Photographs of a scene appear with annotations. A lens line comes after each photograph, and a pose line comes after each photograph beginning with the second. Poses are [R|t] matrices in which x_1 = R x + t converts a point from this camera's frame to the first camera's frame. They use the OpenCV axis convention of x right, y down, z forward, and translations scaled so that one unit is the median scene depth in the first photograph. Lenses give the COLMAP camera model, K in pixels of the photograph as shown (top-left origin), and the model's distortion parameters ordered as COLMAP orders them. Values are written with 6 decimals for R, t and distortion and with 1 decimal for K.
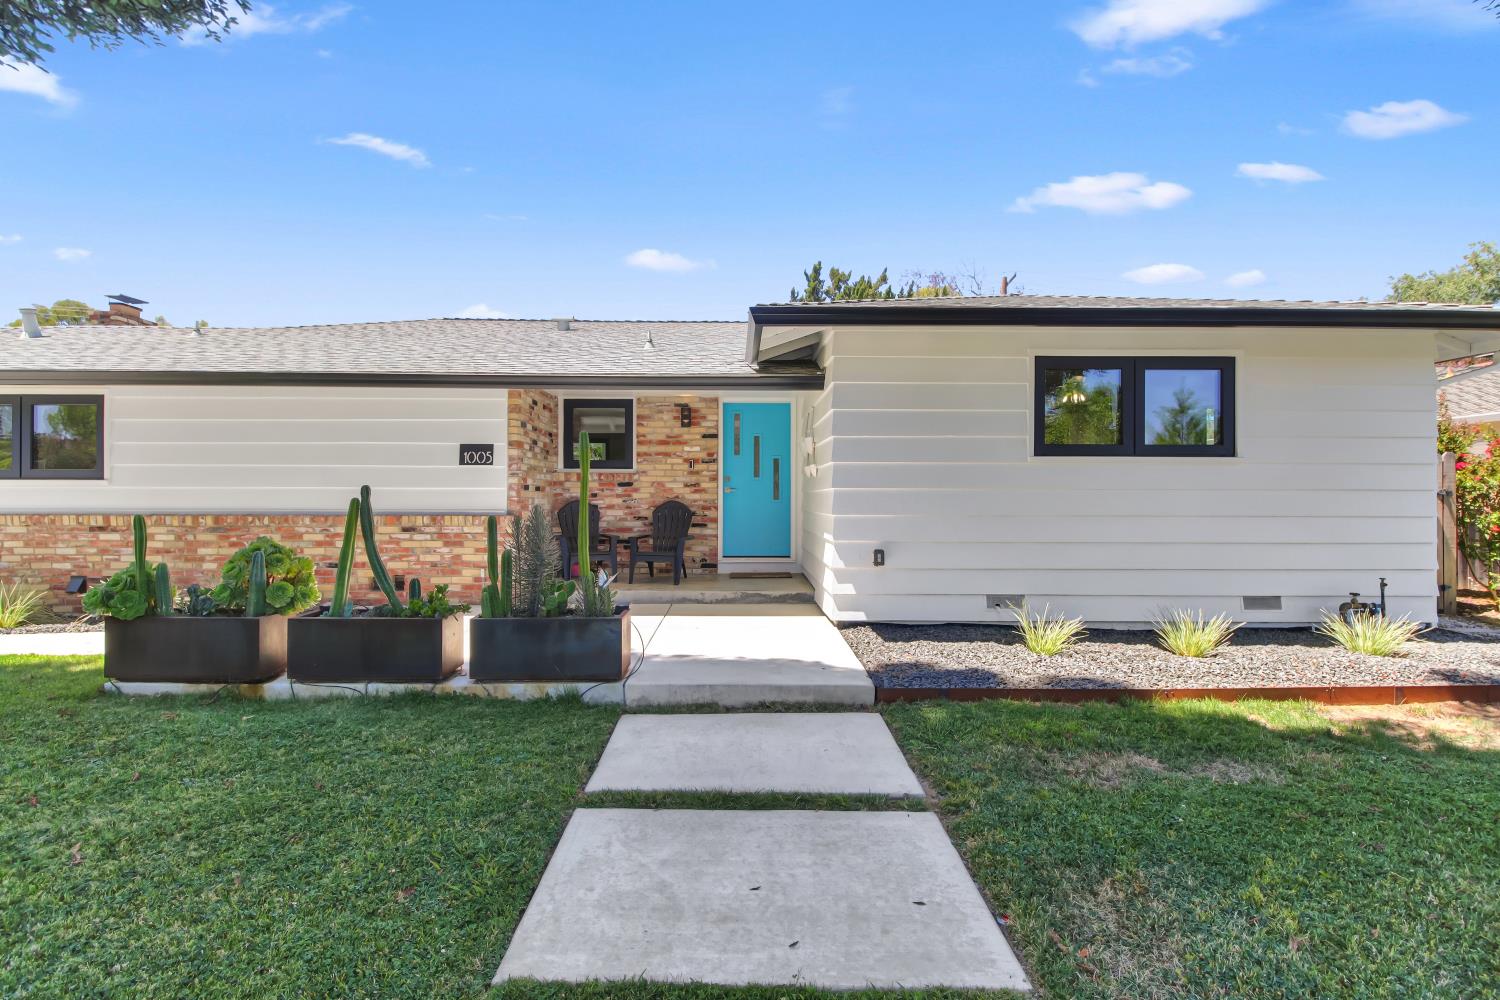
lens RADIAL K [[614.7, 0, 683.5], [0, 614.7, 496.1], [0, 0, 1]] dist [0.000105, -0.000396]
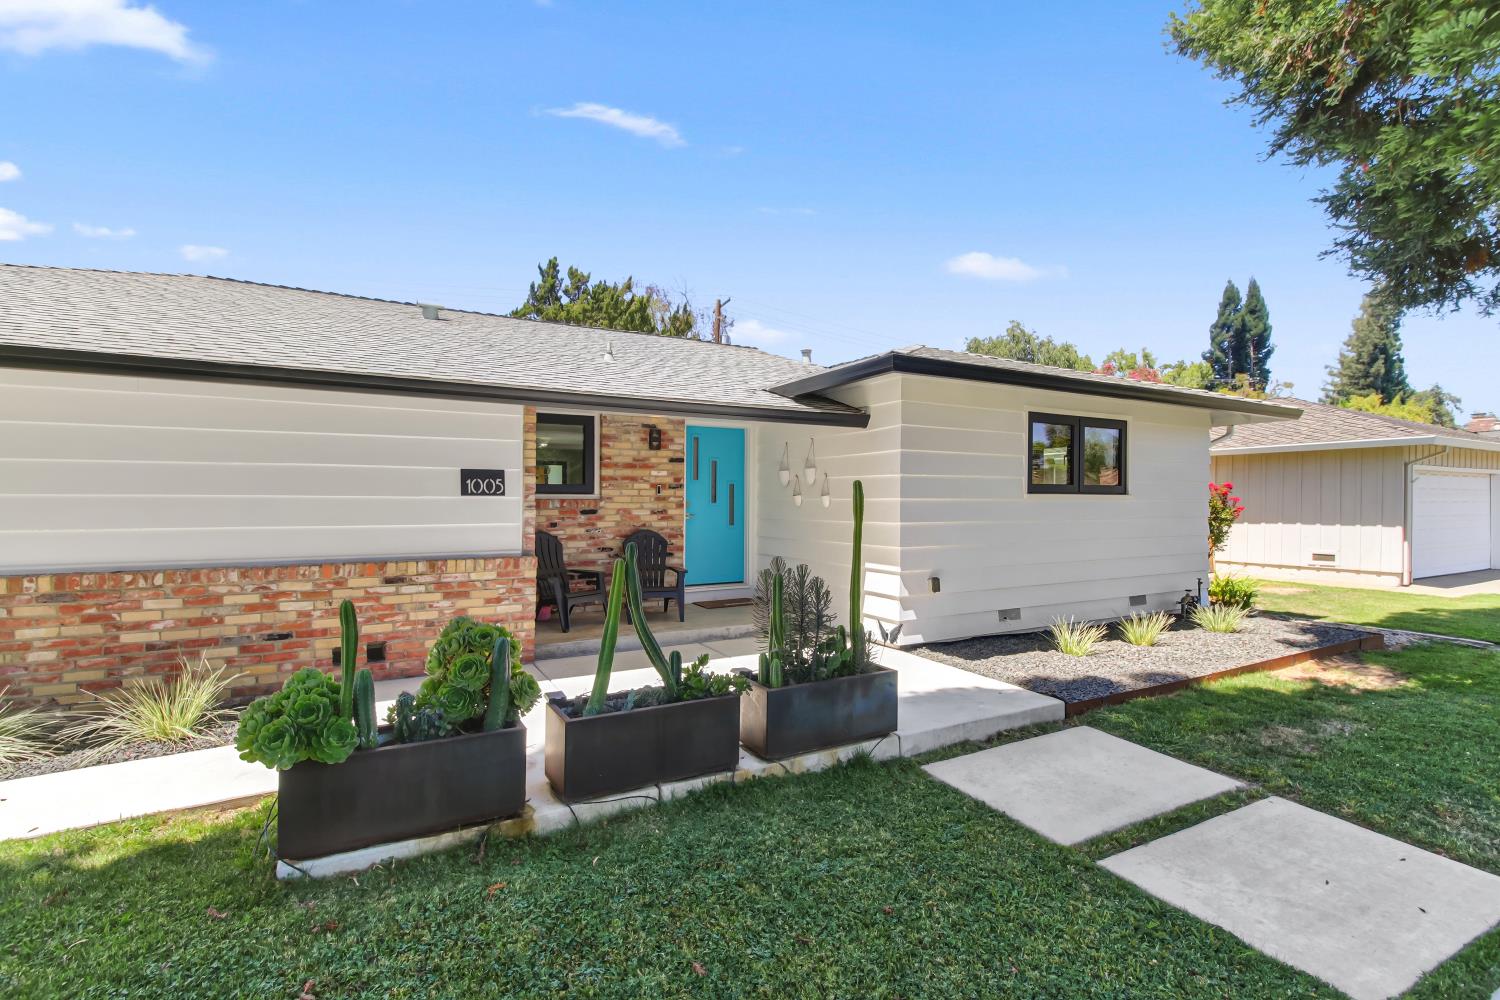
lens RADIAL K [[643.0, 0, 714.0], [0, 643.0, 509.3], [0, 0, 1]] dist [0.000608, -0.000208]
pose [[0.896456, -0.008281, 0.443056, -0.441928], [0.005043, 0.999951, 0.008486, -0.038383], [-0.443105, -0.005373, 0.896454, 0.108478]]
